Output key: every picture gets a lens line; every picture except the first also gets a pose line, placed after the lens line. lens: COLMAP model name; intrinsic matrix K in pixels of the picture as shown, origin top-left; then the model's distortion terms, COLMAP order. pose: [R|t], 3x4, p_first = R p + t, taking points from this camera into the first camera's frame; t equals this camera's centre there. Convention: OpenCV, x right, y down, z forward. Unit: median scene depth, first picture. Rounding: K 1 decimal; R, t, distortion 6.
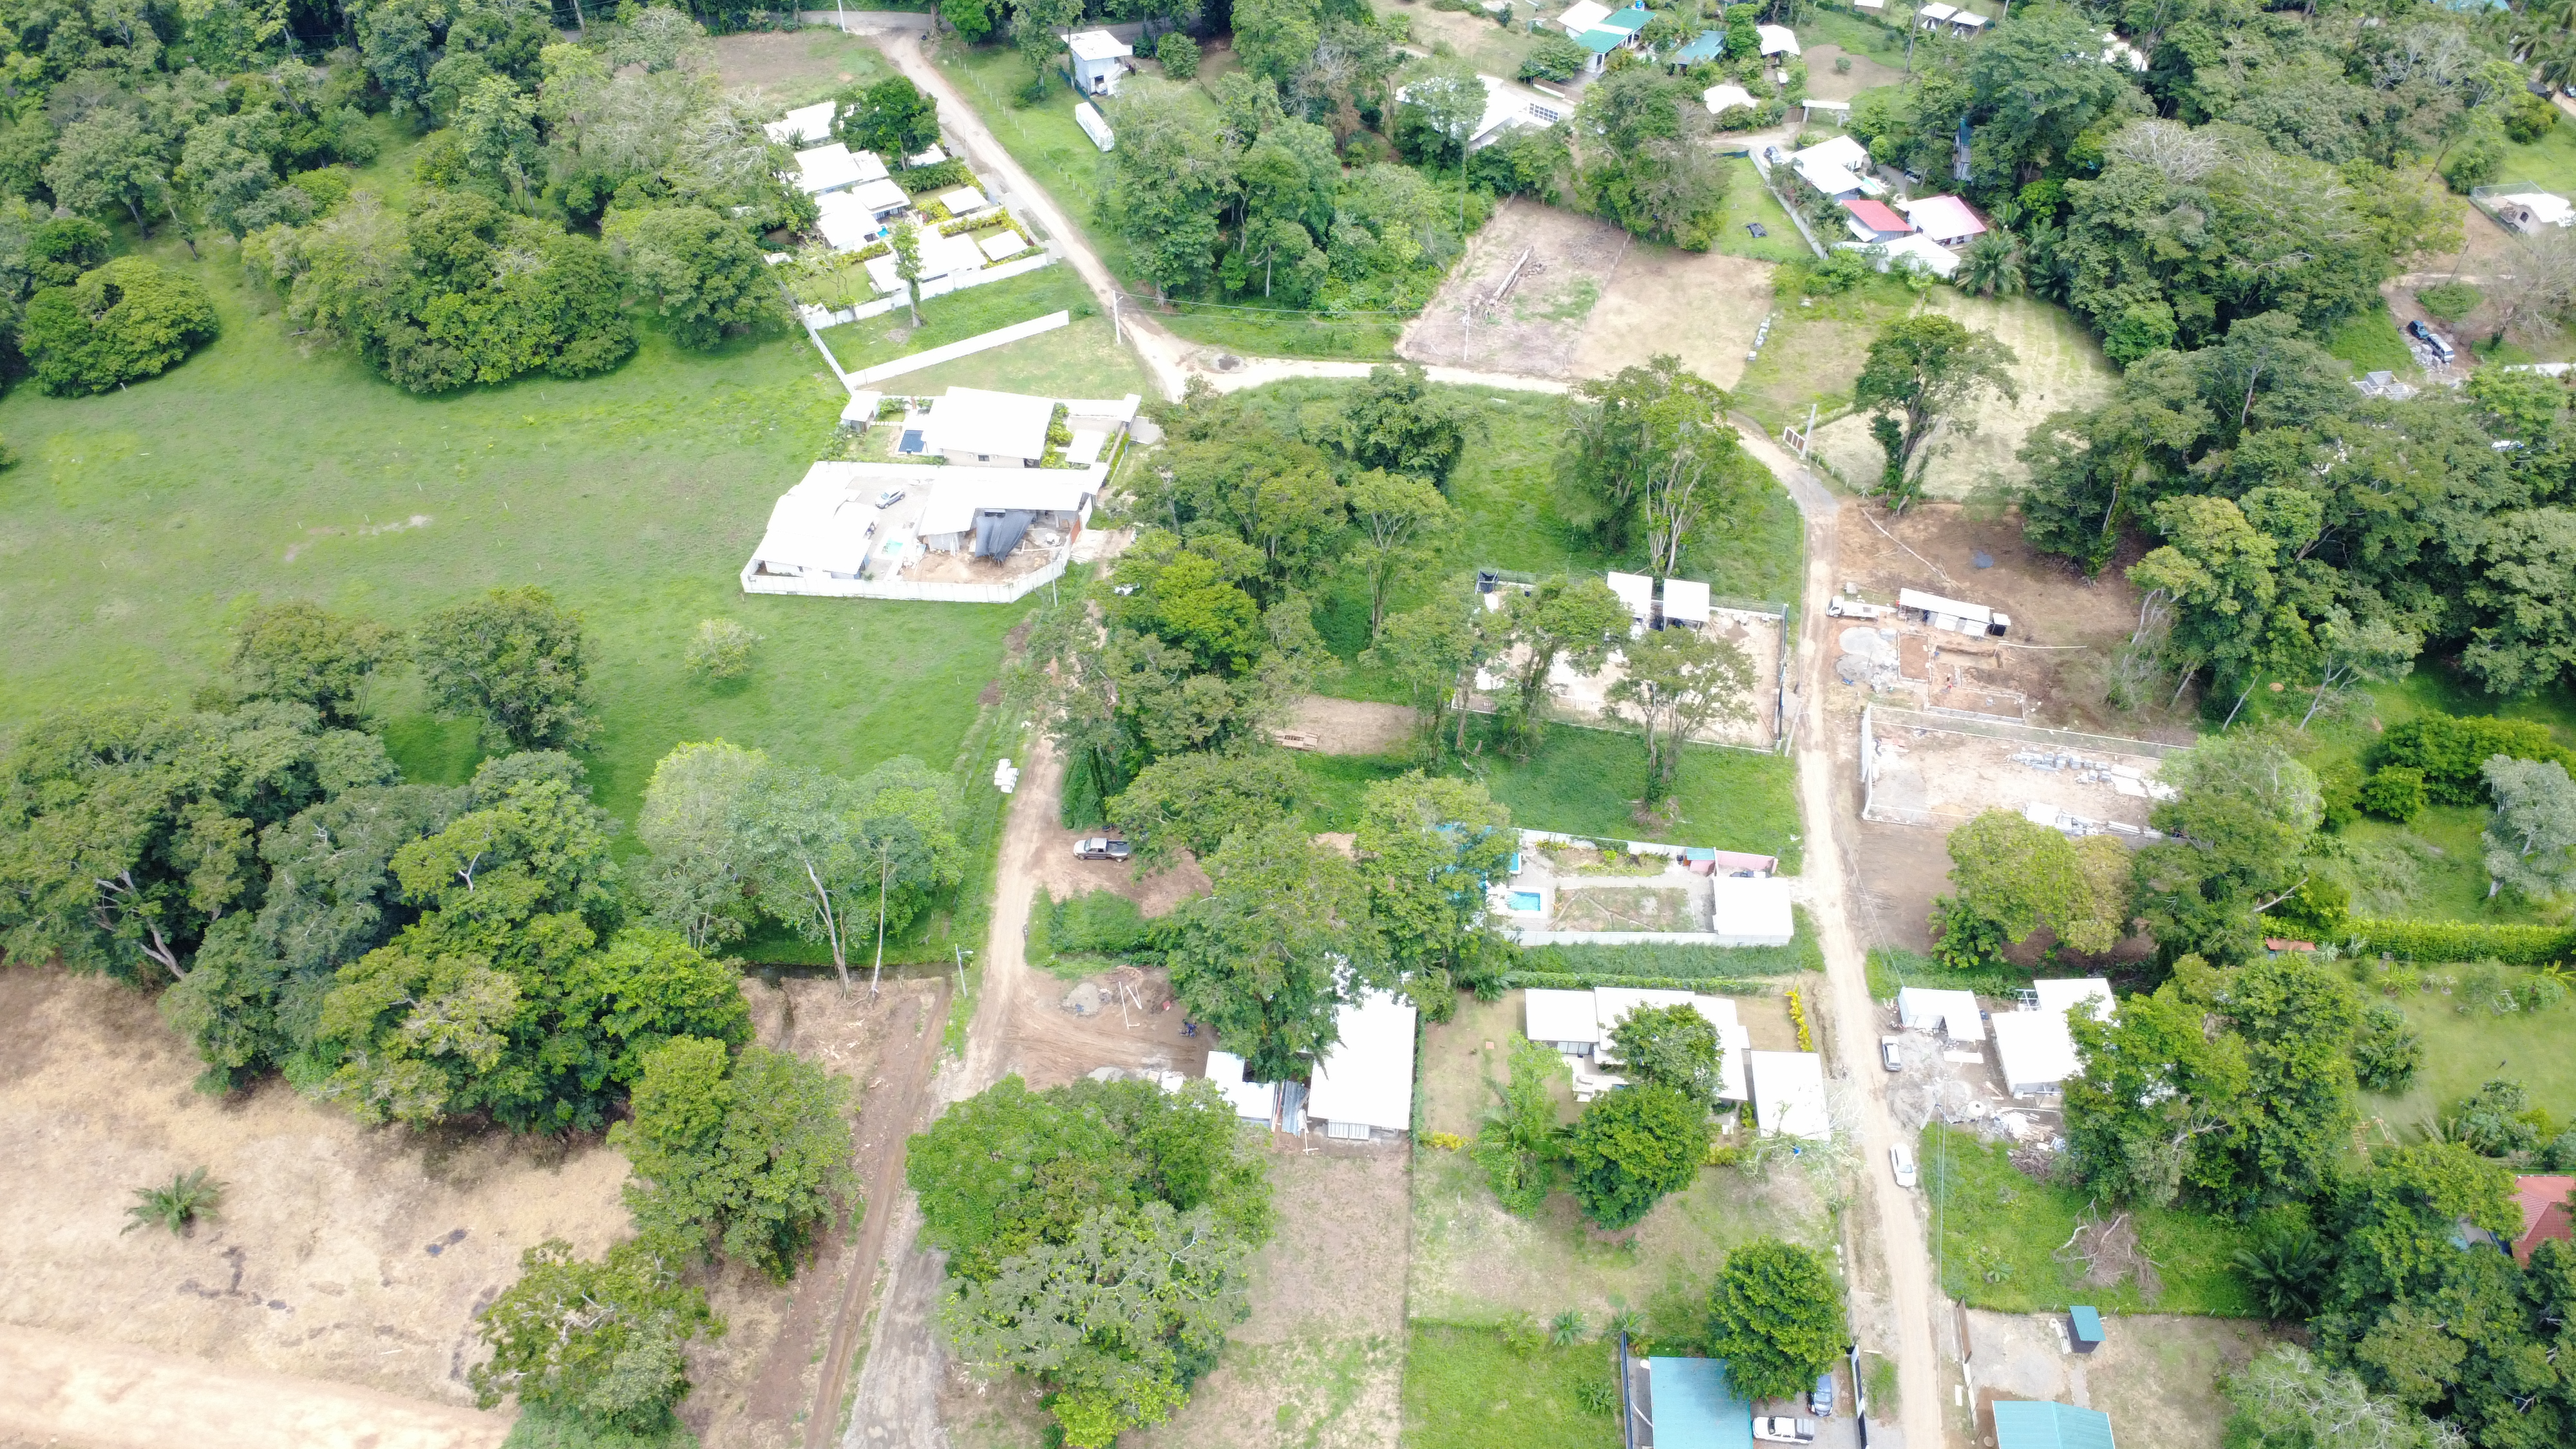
lens RADIAL K [[1869.9, 0, 1281.5], [0, 1869.9, 728.8], [0, 0, 1]] dist [-0.001012, 0.005222]
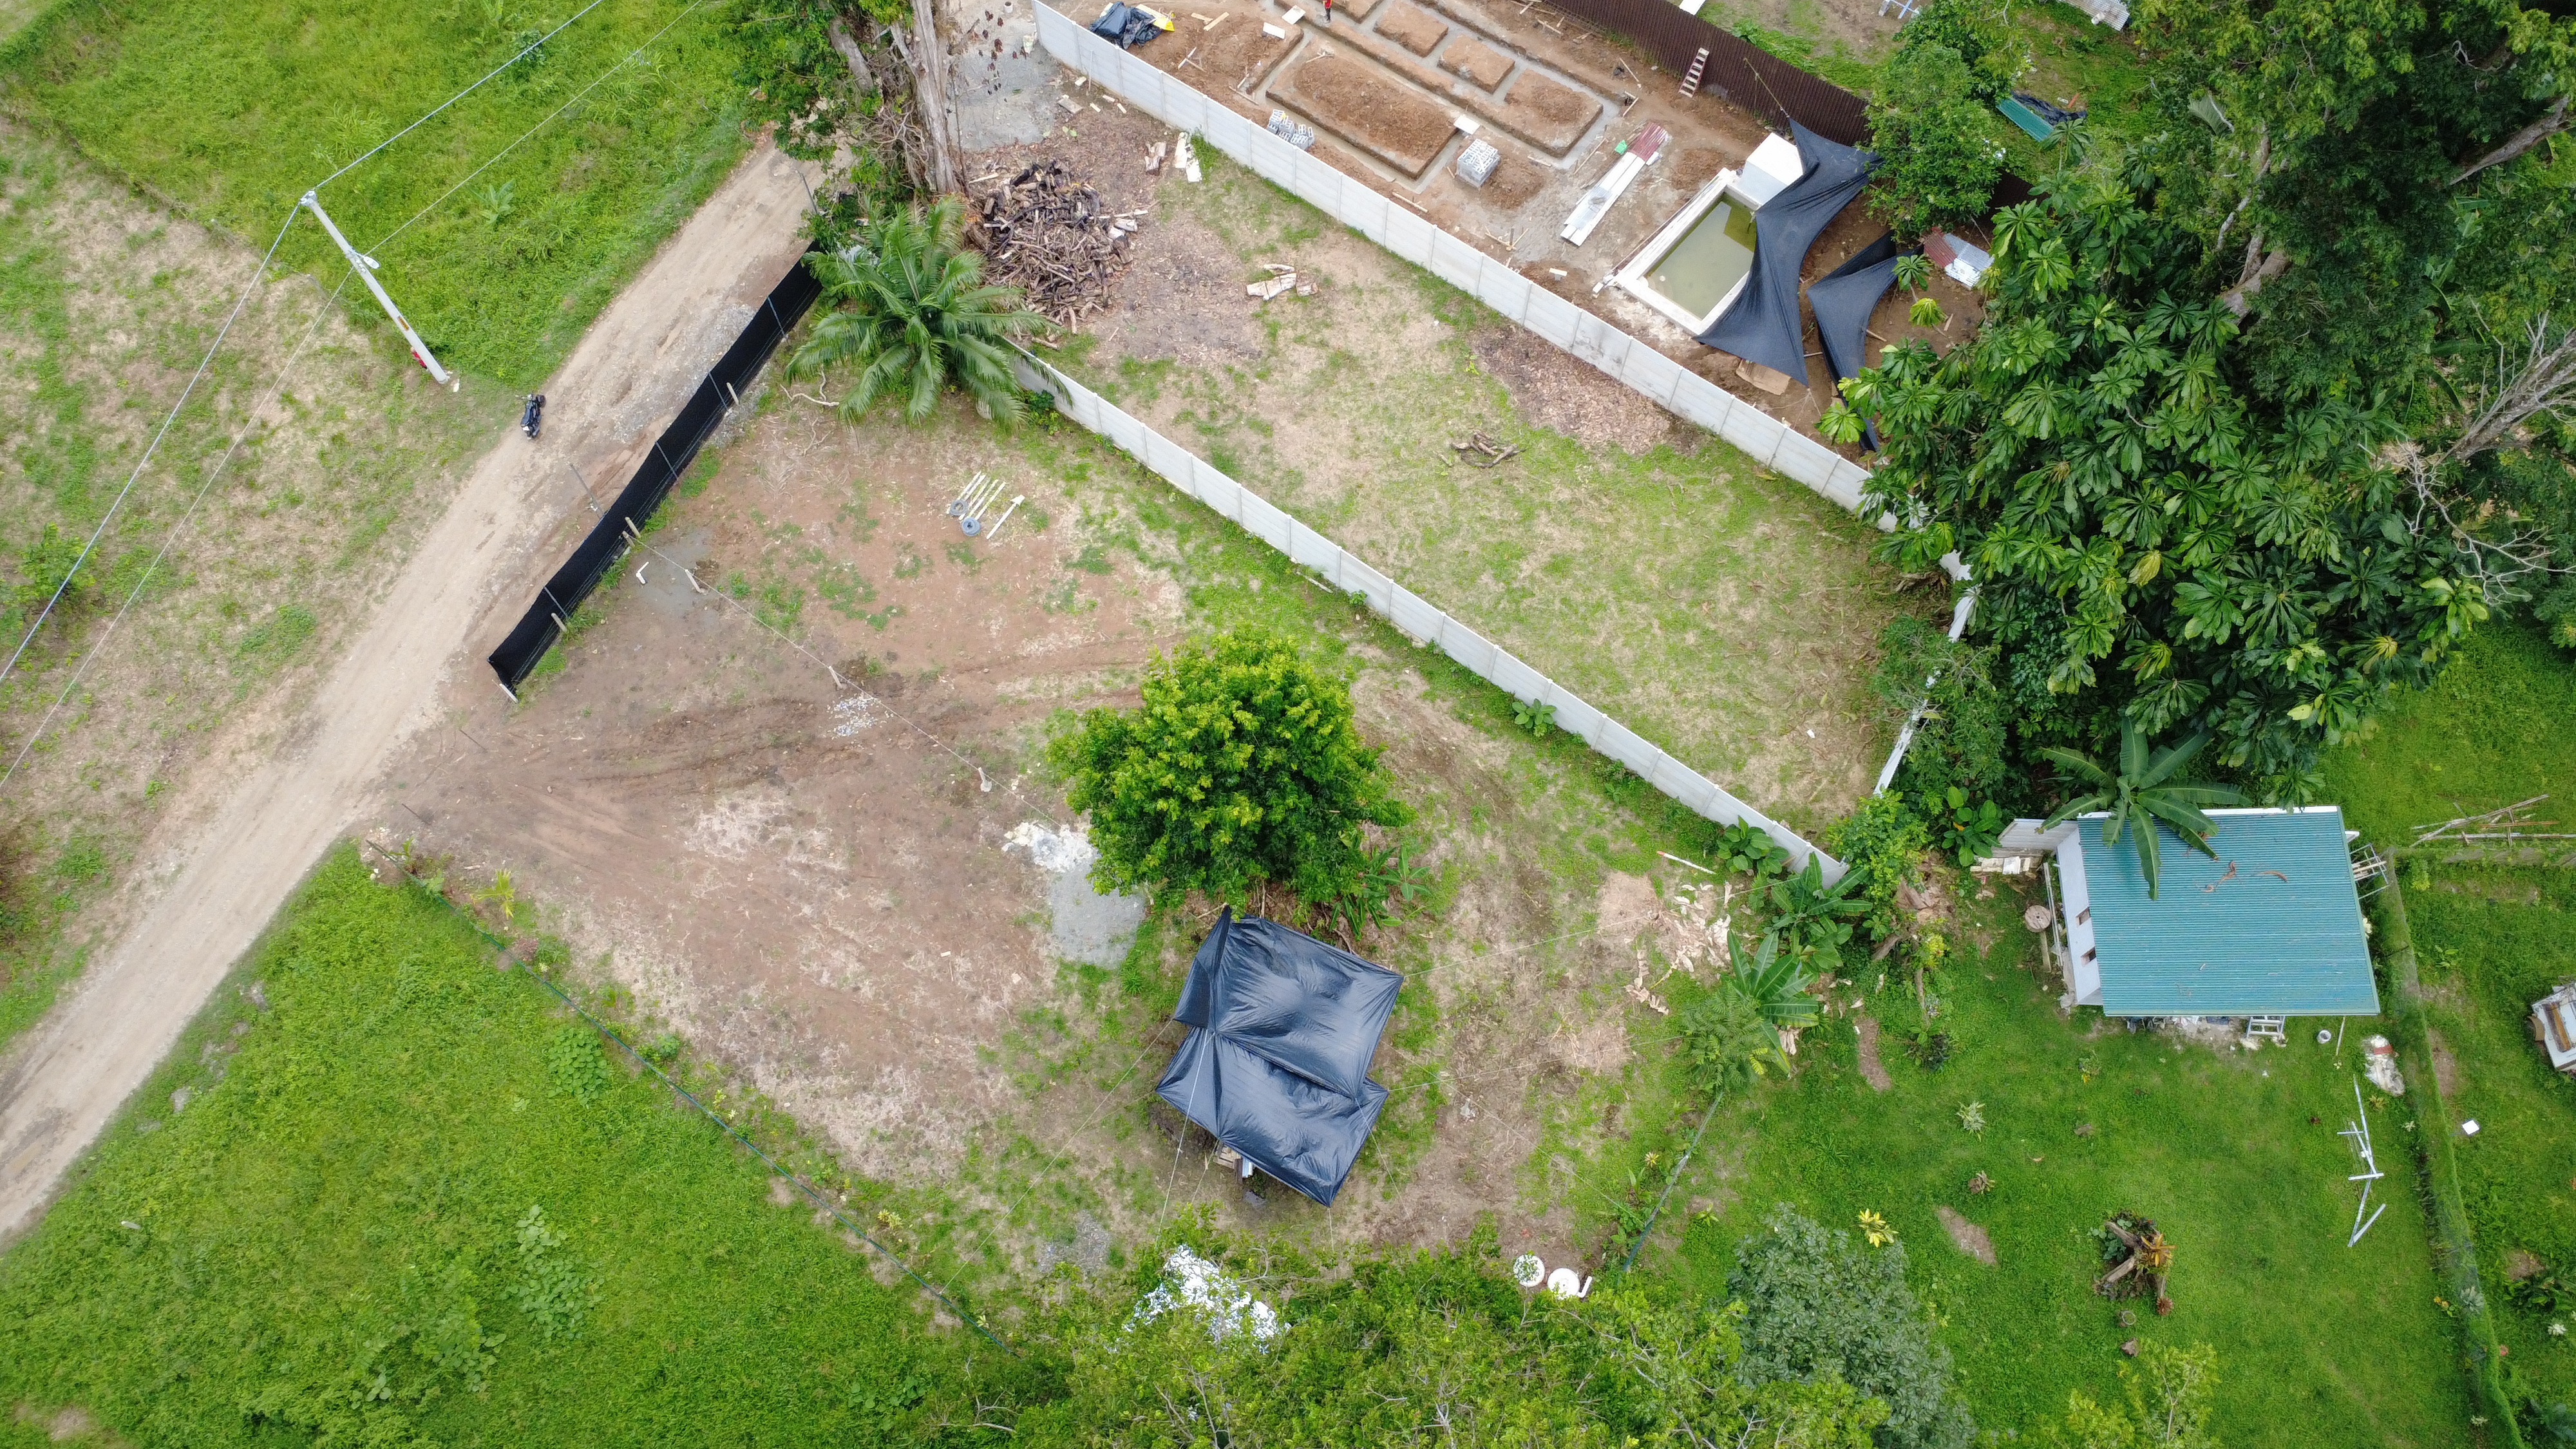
lens RADIAL K [[1869.9, 0, 1284.7], [0, 1869.9, 729.7], [0, 0, 1]] dist [-0.001012, 0.005222]
pose [[0.455769, -0.815172, 0.357449, -0.052330], [0.639525, 0.579216, 0.505487, 0.312314], [-0.619099, -0.001788, 0.785311, 0.430627]]
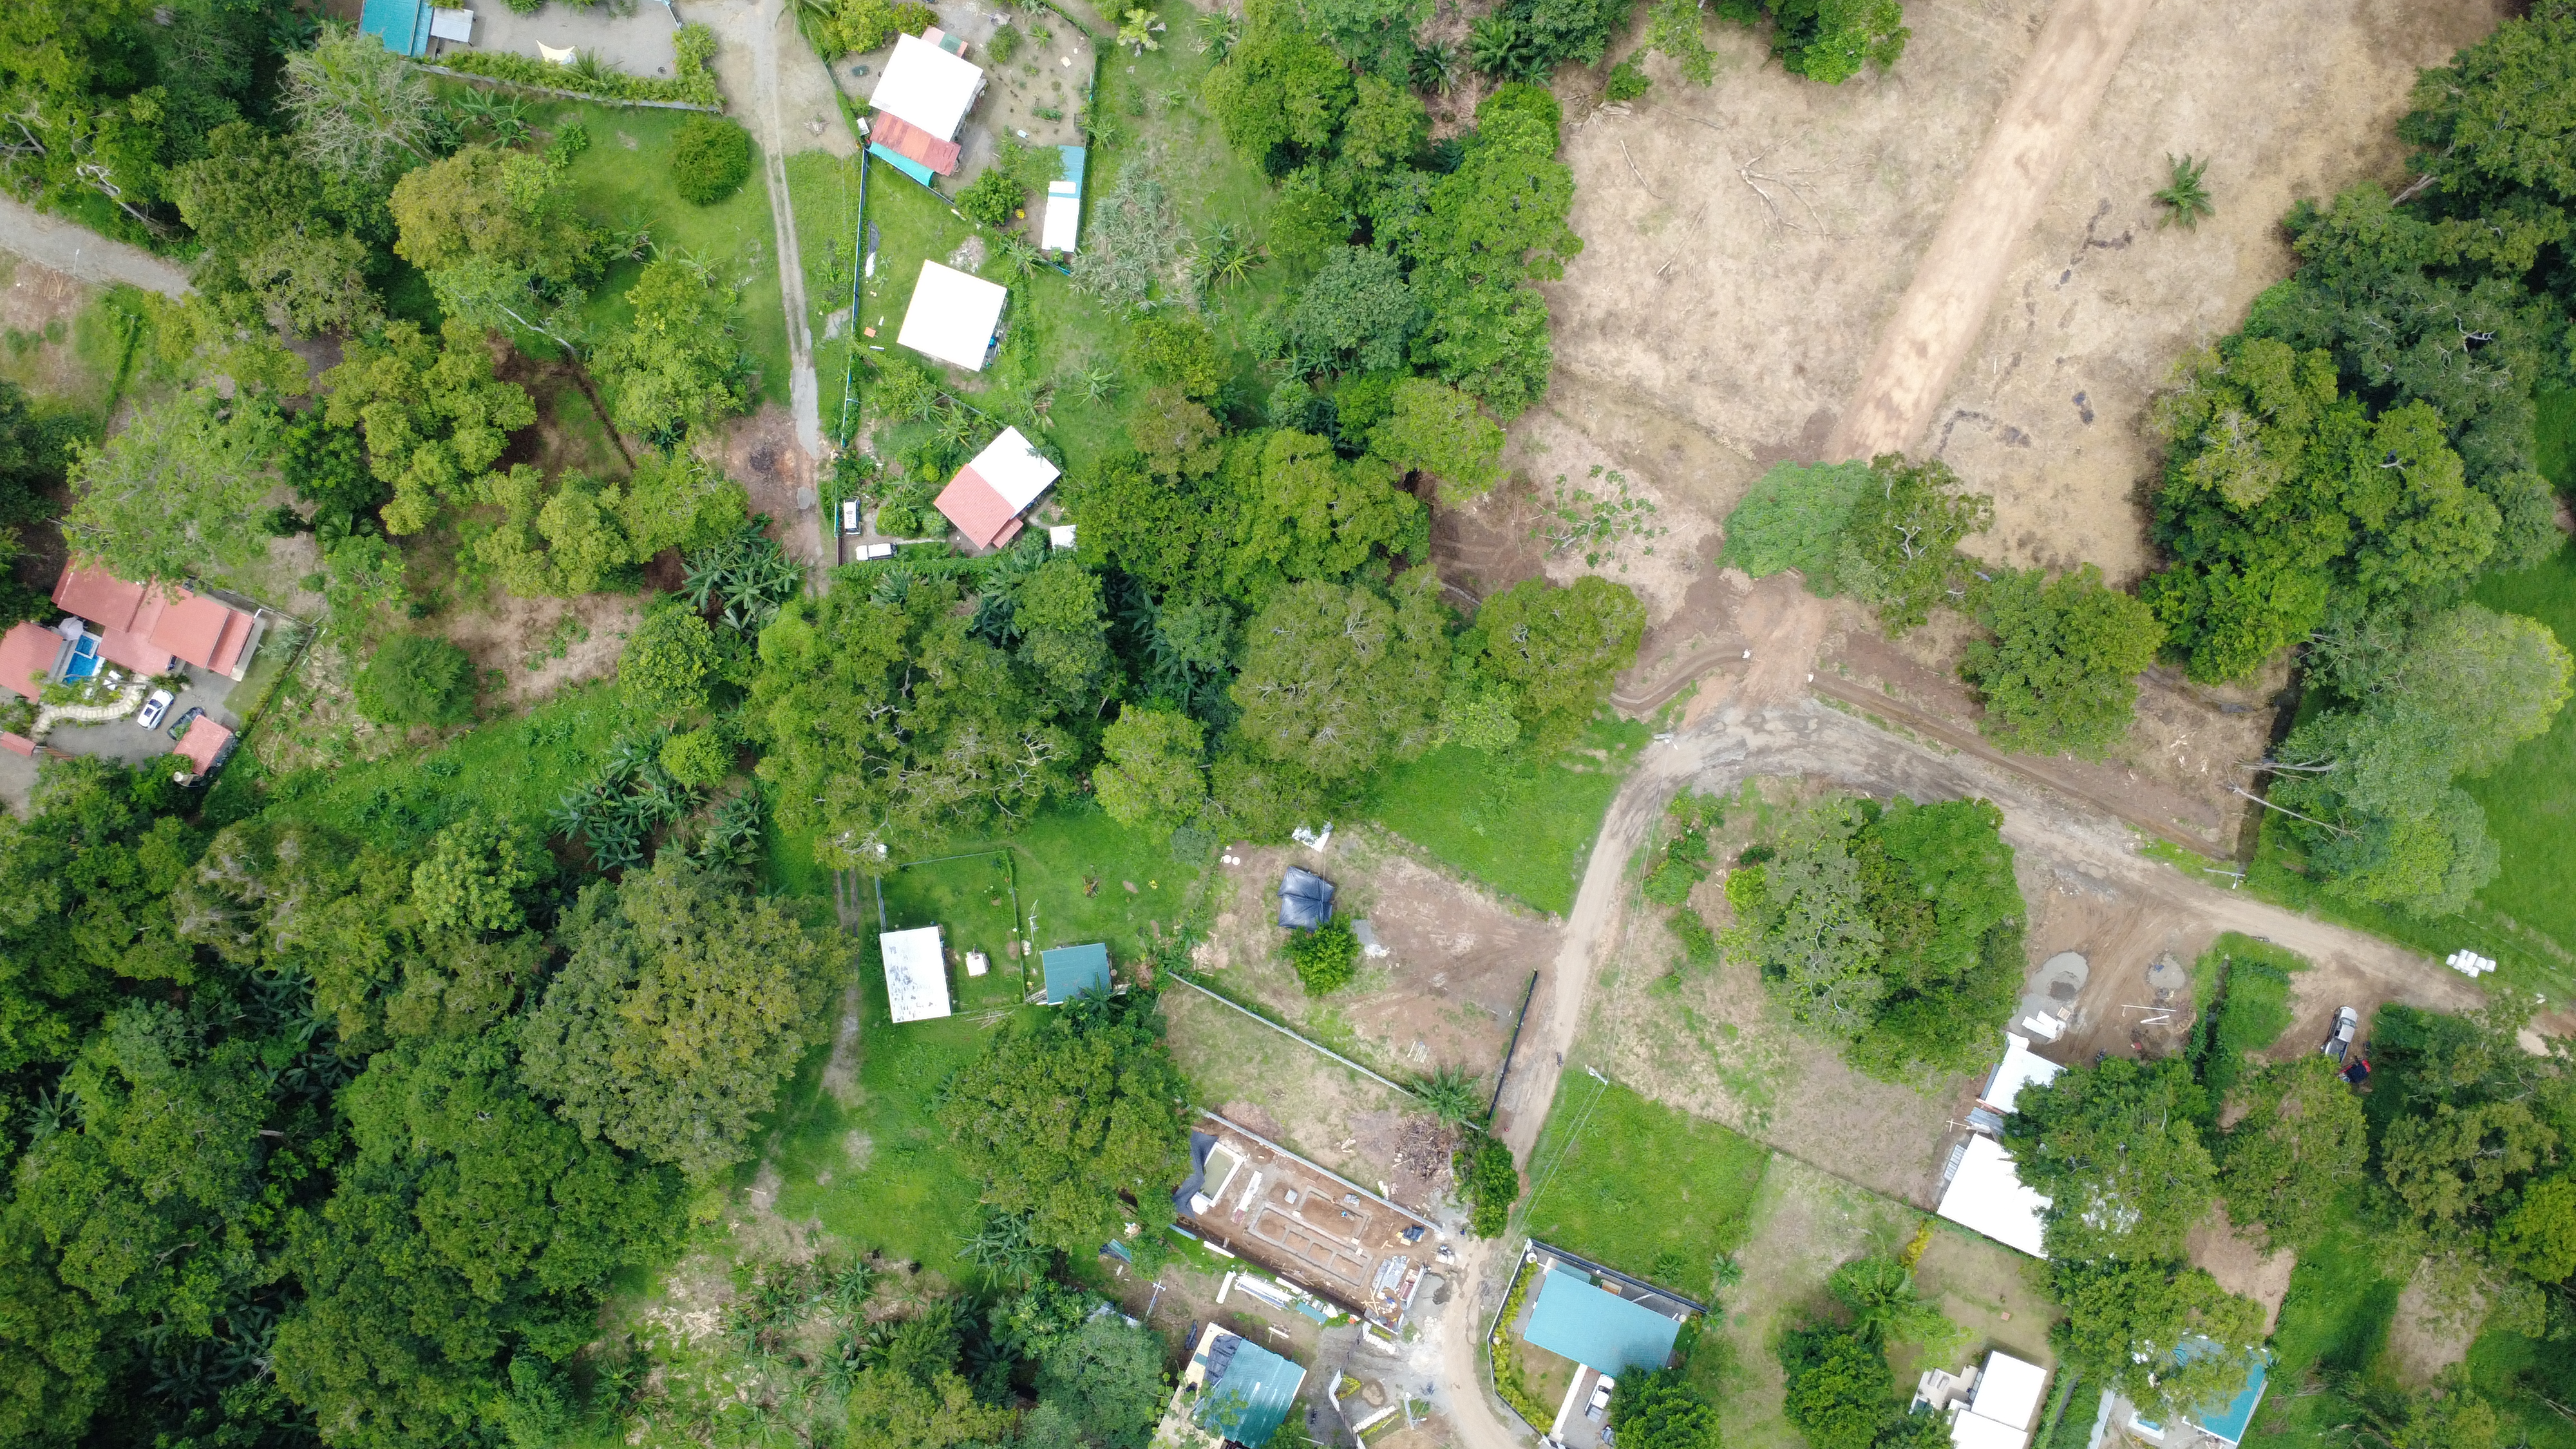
lens RADIAL K [[1869.9, 0, 1281.6], [0, 1869.9, 731.6], [0, 0, 1]] dist [-0.001012, 0.005222]
pose [[-0.303442, 0.952797, -0.010046, -0.071660], [-0.680011, -0.209157, 0.702737, -0.229583], [0.667464, 0.220071, 0.711379, -0.130796]]
